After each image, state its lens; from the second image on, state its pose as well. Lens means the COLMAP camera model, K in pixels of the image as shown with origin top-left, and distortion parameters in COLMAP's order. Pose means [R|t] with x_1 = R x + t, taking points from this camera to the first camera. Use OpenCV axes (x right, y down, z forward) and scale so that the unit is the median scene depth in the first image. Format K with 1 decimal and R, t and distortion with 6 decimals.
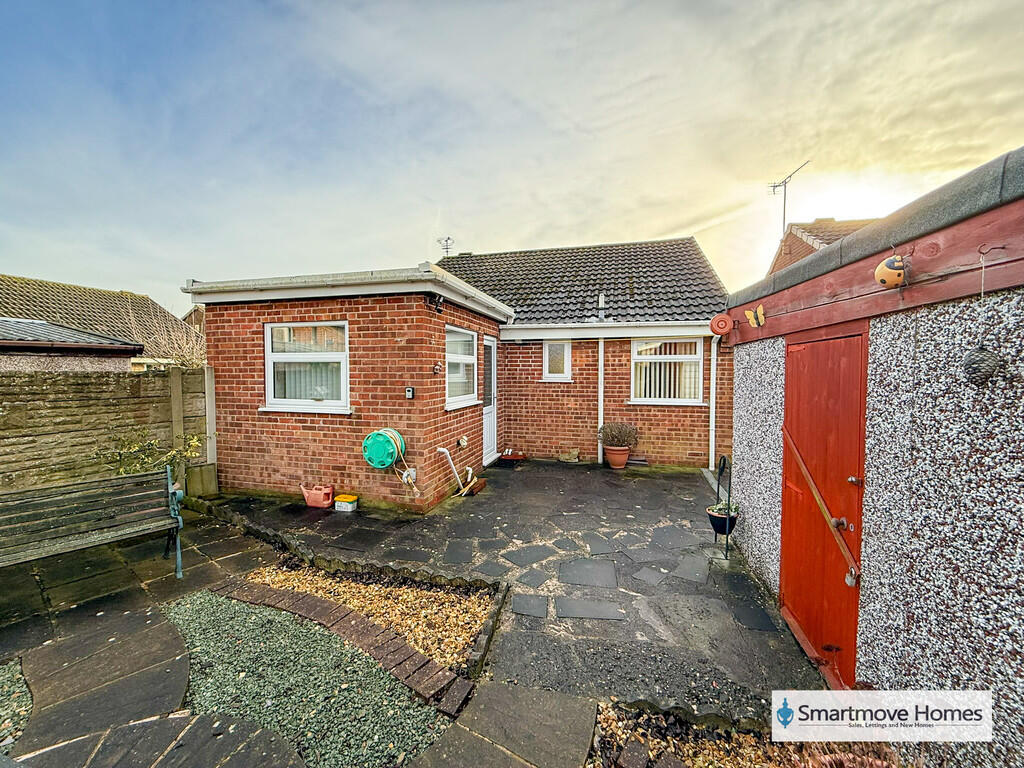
lens RADIAL K [[408.4, 0, 508.0], [0, 408.4, 383.4], [0, 0, 1]] dist [-0.001237, -0.000112]
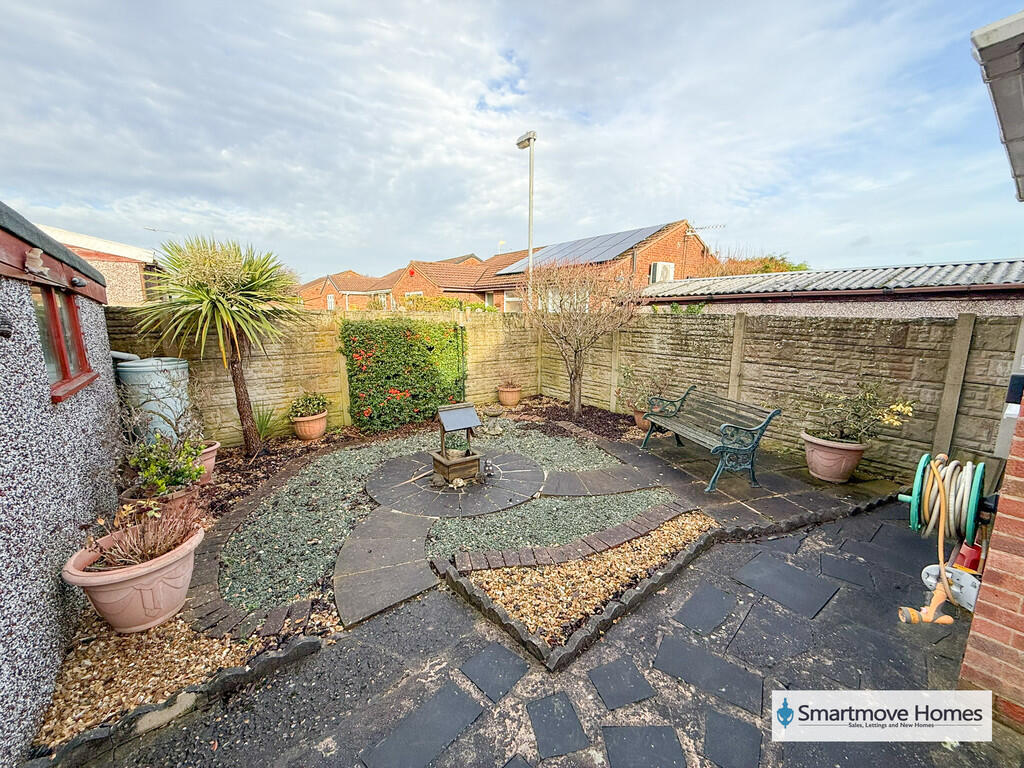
lens RADIAL K [[408.4, 0, 508.0], [0, 408.4, 383.4], [0, 0, 1]] dist [-0.001237, -0.000112]
pose [[-0.605410, 0.140334, -0.783445, 0.376948], [-0.025009, 0.980493, 0.194956, -0.048465], [0.795521, 0.137621, -0.590091, 0.994860]]
